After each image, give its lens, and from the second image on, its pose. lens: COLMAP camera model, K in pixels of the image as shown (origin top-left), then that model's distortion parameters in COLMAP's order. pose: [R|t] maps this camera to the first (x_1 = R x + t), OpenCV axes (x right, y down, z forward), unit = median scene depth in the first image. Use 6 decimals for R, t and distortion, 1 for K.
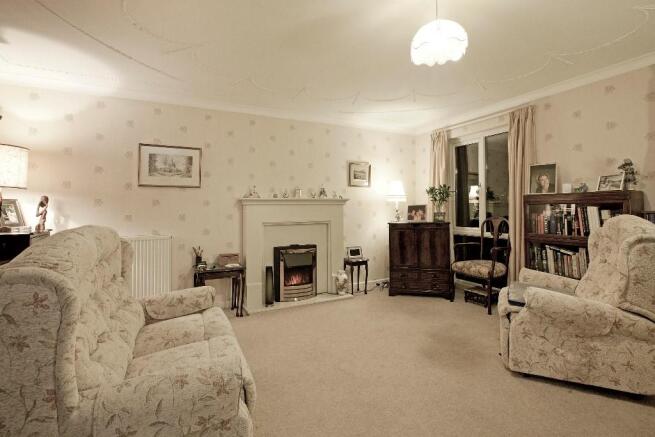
lens RADIAL K [[309.8, 0, 328.2], [0, 309.8, 211.0], [0, 0, 1]] dist [-0.003420, -0.000376]
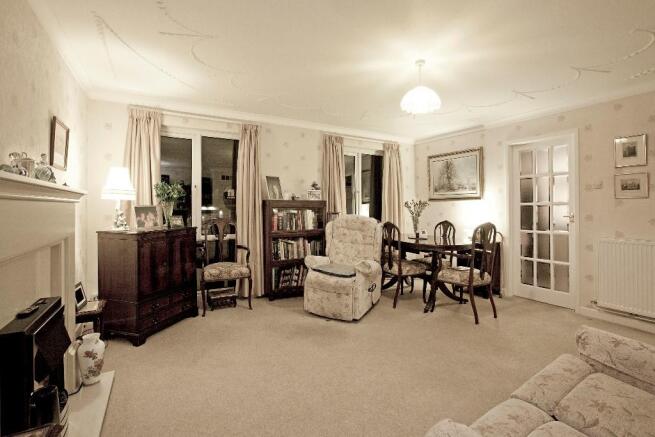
lens RADIAL K [[312.0, 0, 327.5], [0, 312.0, 218.5], [0, 0, 1]] dist [-0.002040, -0.000006]
pose [[-0.044730, -0.020391, 0.998791, -0.539389], [0.008288, 0.999750, 0.020781, -0.001697], [-0.998965, 0.009208, -0.044549, 0.740716]]
